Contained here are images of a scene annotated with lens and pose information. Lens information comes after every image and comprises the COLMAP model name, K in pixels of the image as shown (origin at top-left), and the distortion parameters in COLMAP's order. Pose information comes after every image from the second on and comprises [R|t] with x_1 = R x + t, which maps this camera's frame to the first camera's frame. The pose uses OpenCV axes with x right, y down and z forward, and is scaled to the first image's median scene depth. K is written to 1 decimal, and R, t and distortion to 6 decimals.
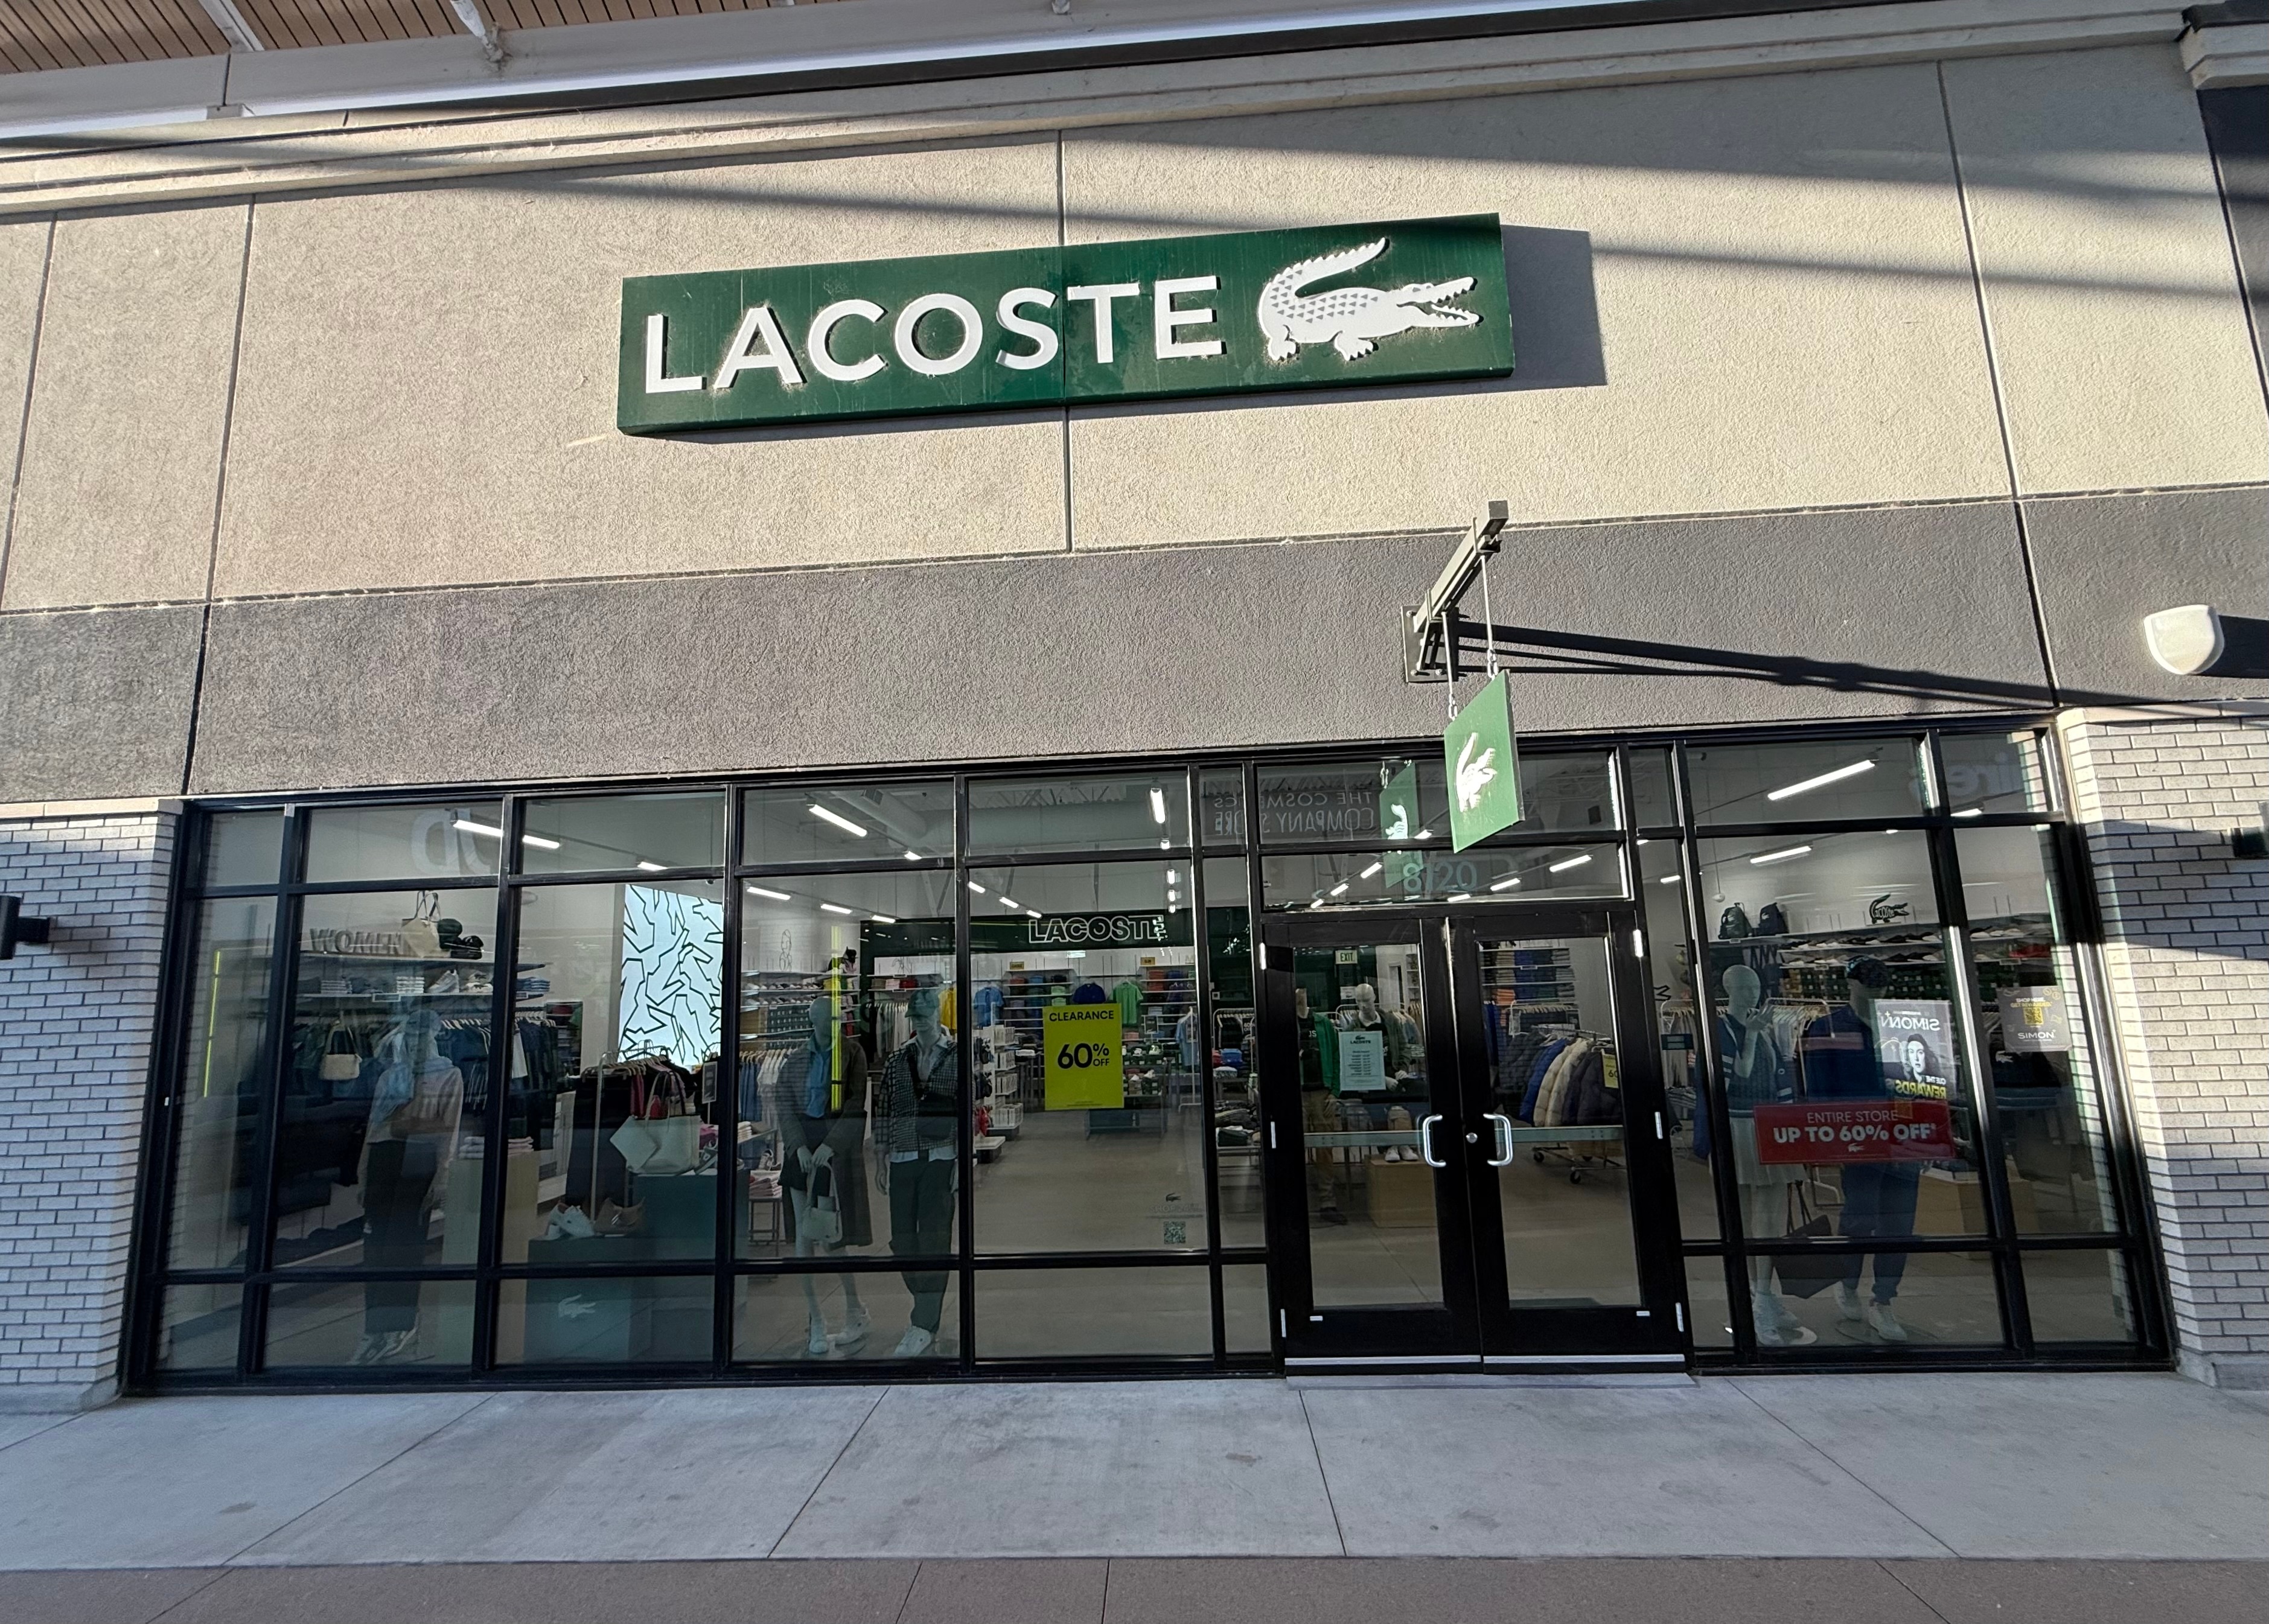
lens RADIAL K [[989.8, 0, 1137.7], [0, 989.8, 852.3], [0, 0, 1]] dist [0.000172, -0.000025]
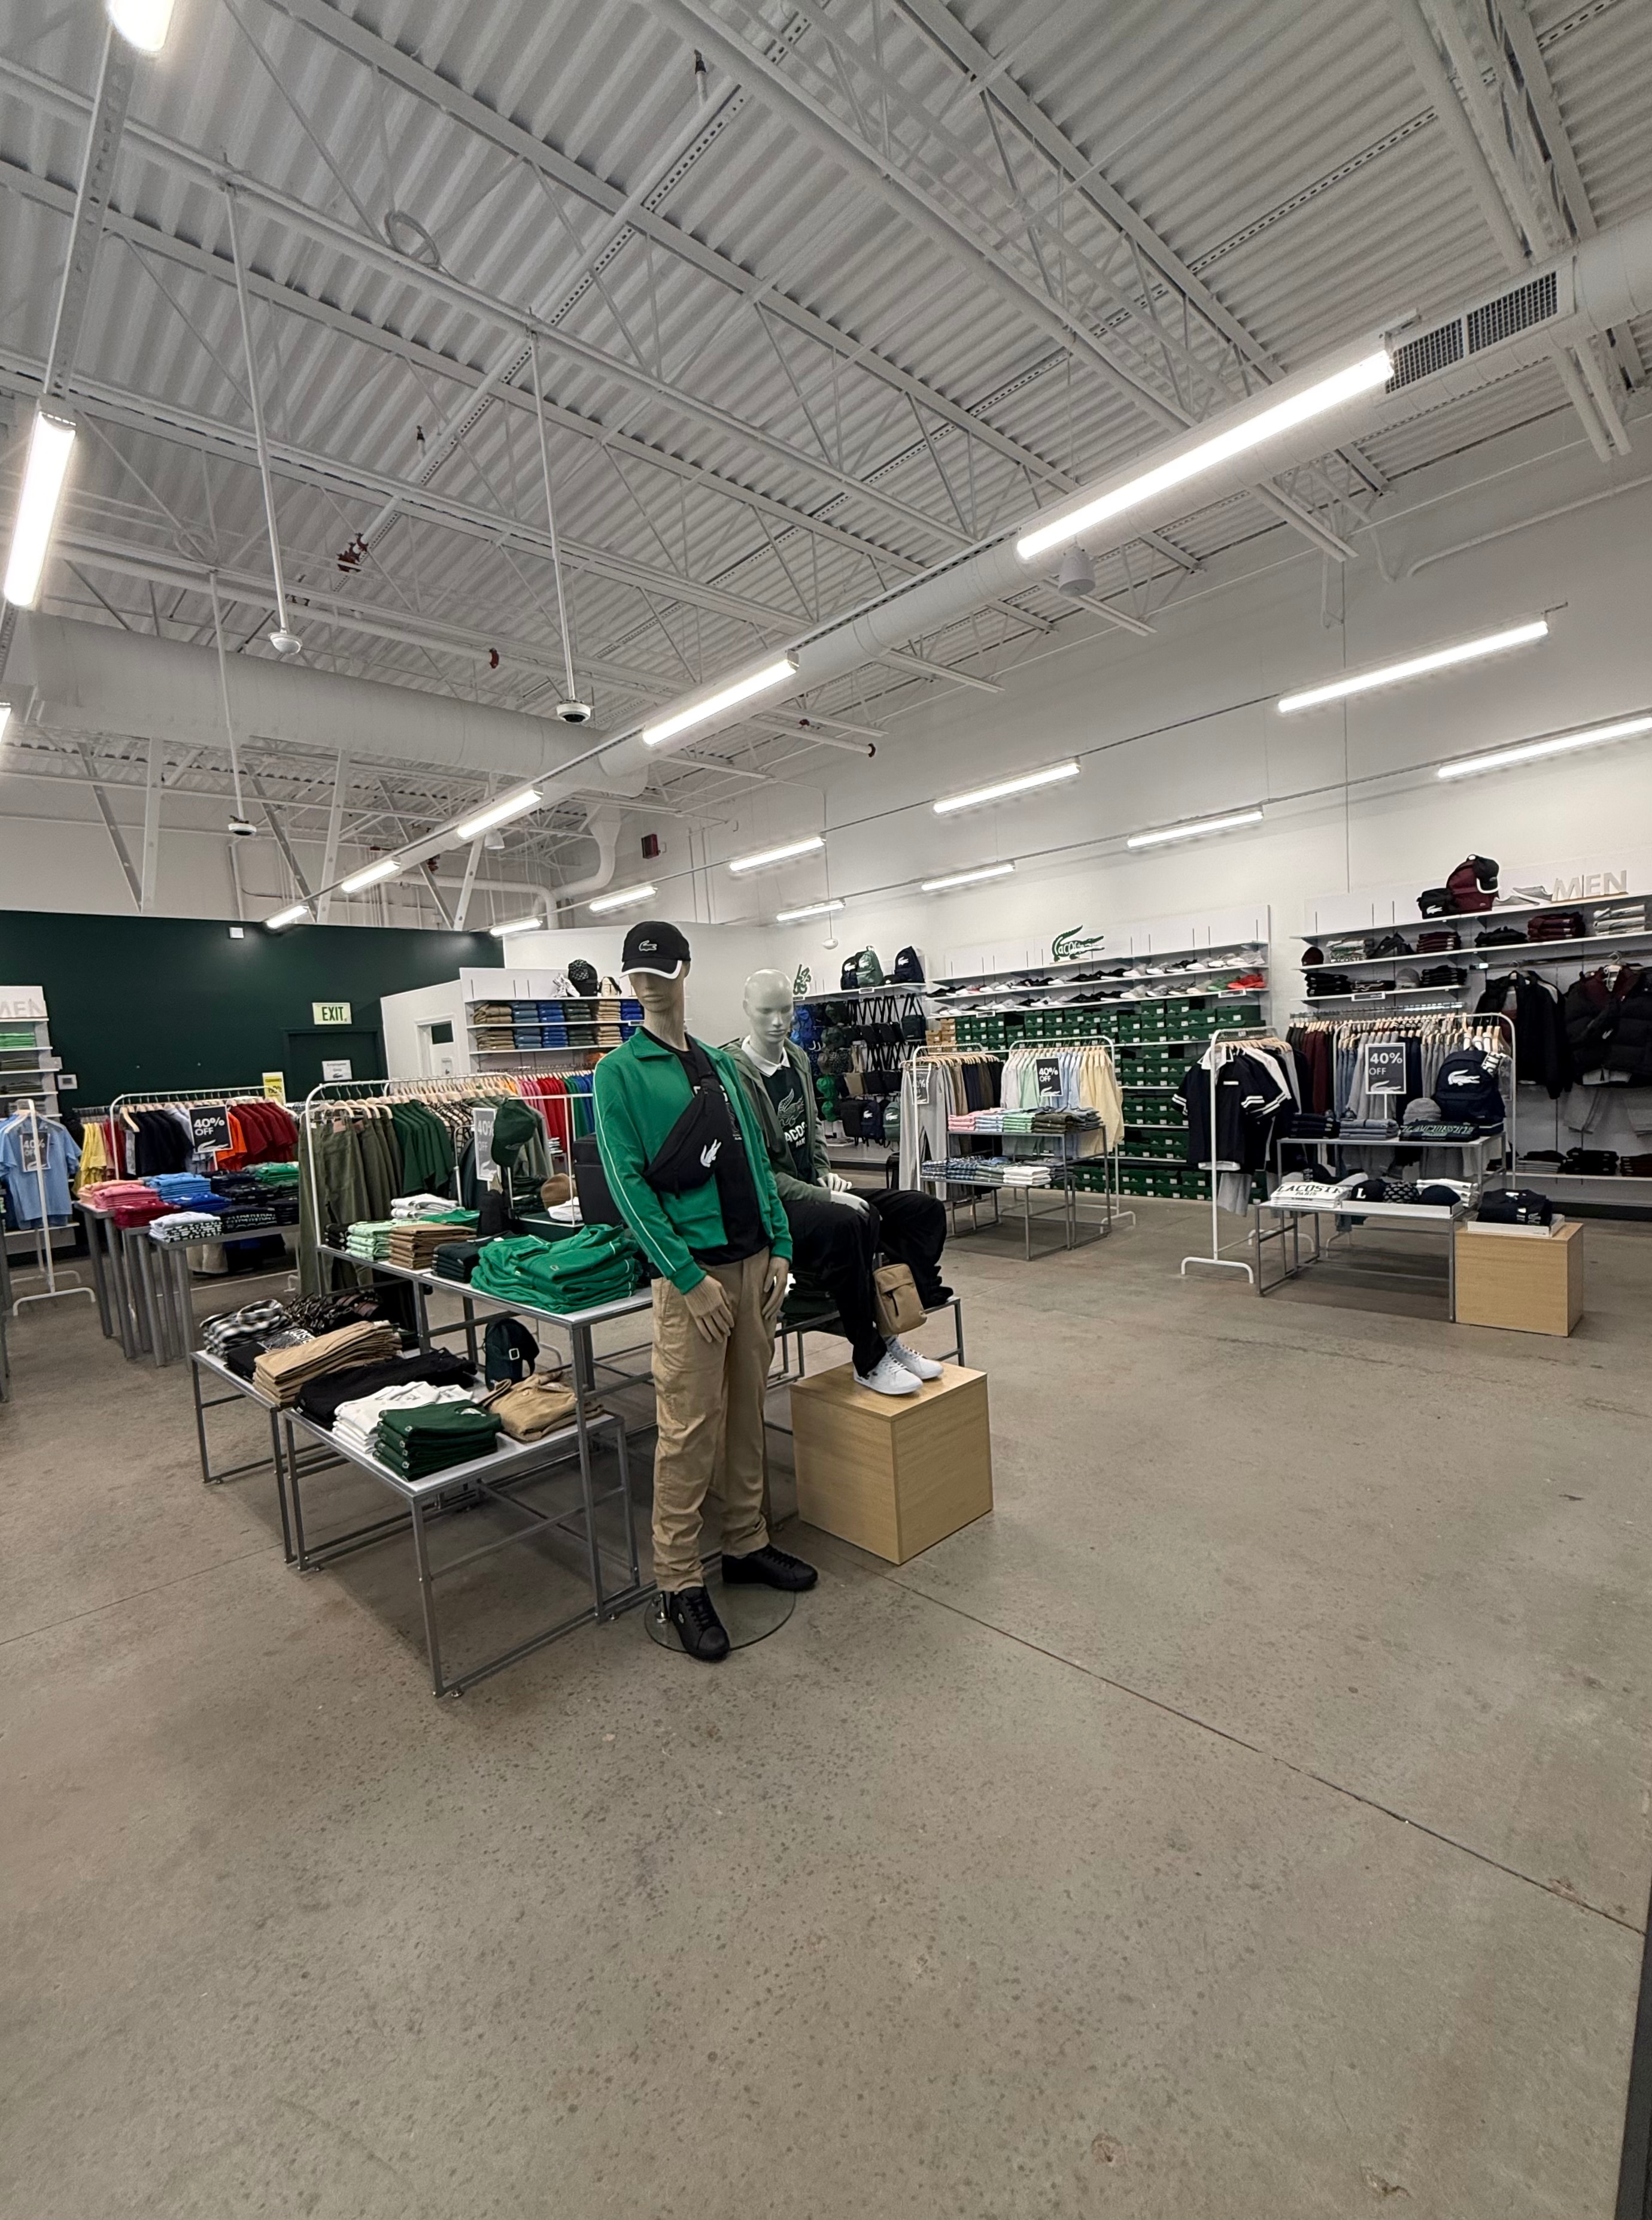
lens RADIAL K [[971.5, 0, 861.7], [0, 971.5, 1114.5], [0, 0, 1]] dist [-0.000217, -0.000019]
pose [[0.673950, -0.056946, 0.736579, -0.023655], [-0.062540, 0.989048, 0.133687, 0.086209], [-0.736126, -0.136164, 0.663007, 0.444939]]
